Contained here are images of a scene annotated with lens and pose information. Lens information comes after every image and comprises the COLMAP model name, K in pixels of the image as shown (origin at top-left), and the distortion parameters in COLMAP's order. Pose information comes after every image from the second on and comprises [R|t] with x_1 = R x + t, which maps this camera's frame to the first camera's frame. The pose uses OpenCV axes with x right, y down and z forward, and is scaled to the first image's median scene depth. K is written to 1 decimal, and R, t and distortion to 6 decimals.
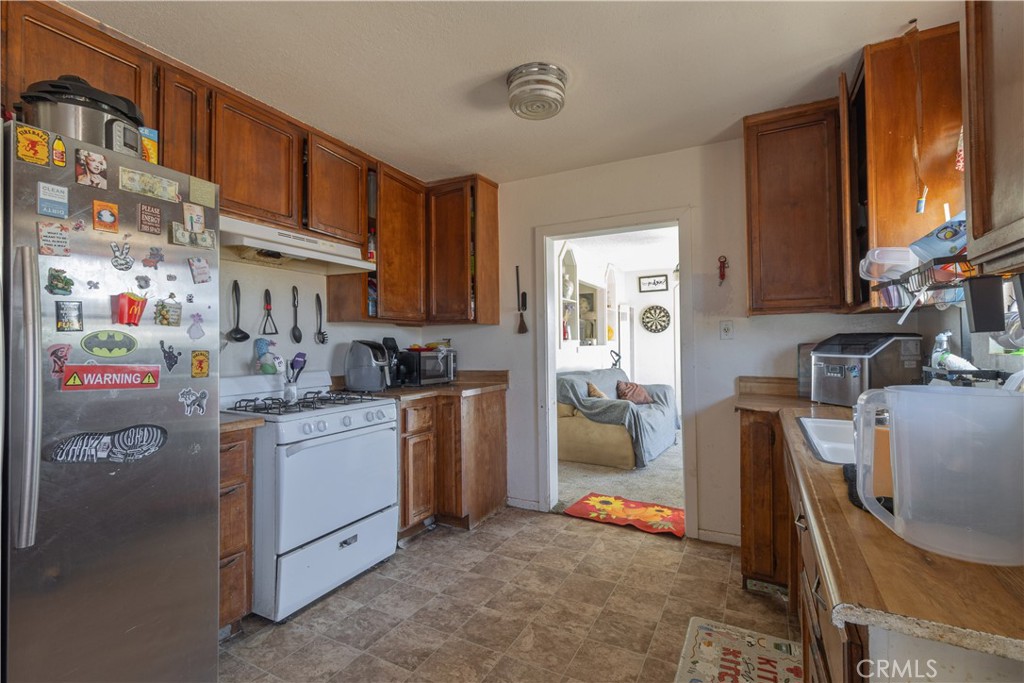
lens RADIAL K [[468.5, 0, 510.1], [0, 468.5, 338.8], [0, 0, 1]] dist [0.003414, 0.000099]
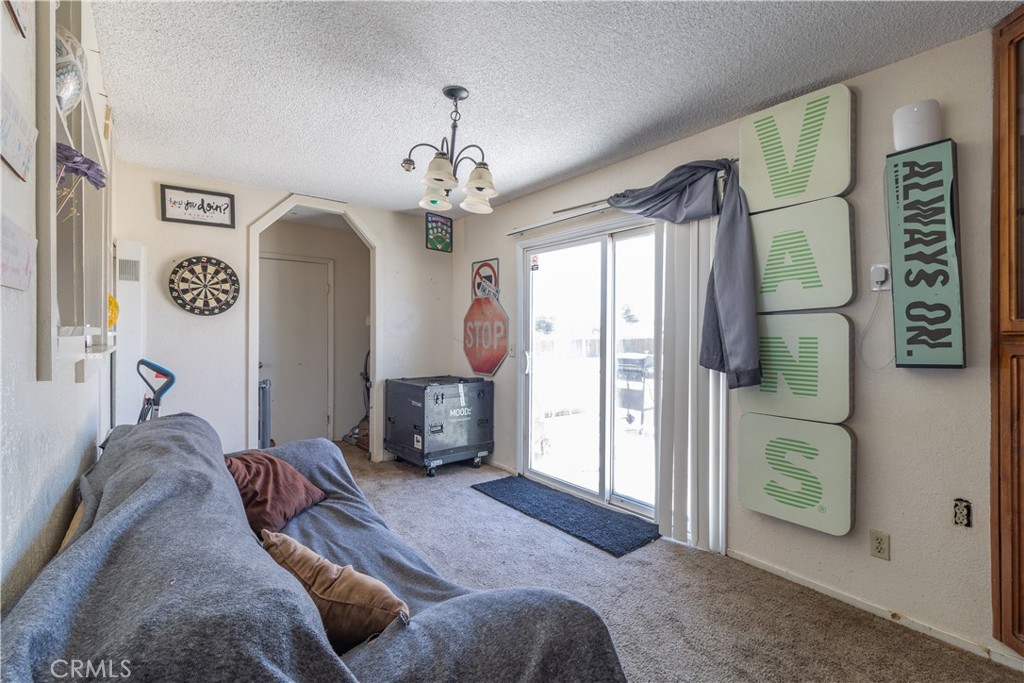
lens RADIAL K [[468.5, 0, 510.3], [0, 468.5, 336.1], [0, 0, 1]] dist [0.003414, 0.000099]
pose [[0.415500, 0.001537, 0.909592, 0.016621], [-0.013580, 0.999898, 0.004513, 0.001274], [-0.909492, -0.014228, 0.415478, 0.539524]]
